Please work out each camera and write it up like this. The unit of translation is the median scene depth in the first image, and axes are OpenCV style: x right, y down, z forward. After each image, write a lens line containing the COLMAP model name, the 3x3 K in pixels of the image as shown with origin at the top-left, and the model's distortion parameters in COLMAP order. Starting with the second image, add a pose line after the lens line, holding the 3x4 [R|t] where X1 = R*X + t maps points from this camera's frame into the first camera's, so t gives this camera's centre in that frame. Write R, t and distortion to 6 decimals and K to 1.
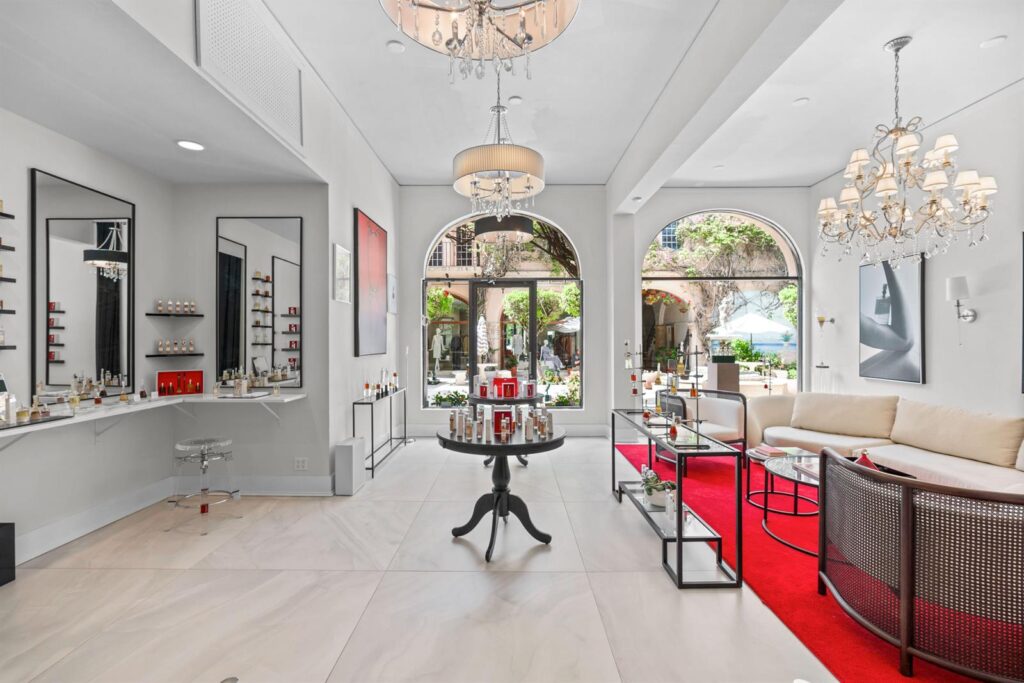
lens RADIAL K [[458.9, 0, 514.4], [0, 458.9, 344.5], [0, 0, 1]] dist [-0.010784, 0.003244]
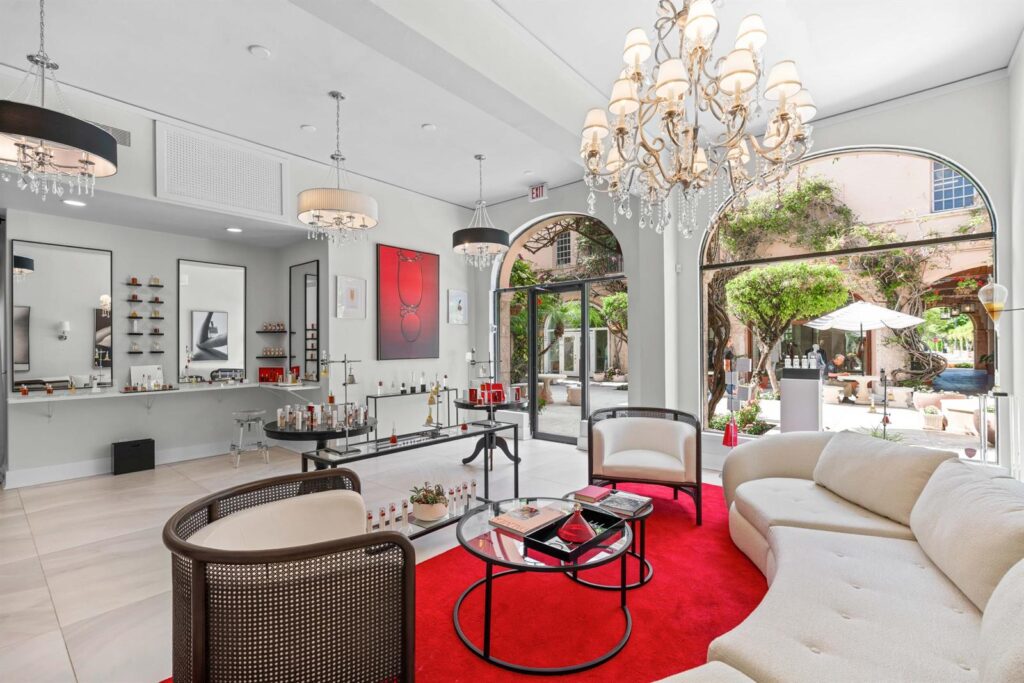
lens RADIAL K [[458.9, 0, 517.4], [0, 458.9, 346.5], [0, 0, 1]] dist [-0.010784, 0.003244]
pose [[0.764924, -0.002193, -0.644117, 0.802100], [-0.000488, 0.999992, -0.003983, -0.006951], [0.644121, 0.003361, 0.764917, 0.279363]]
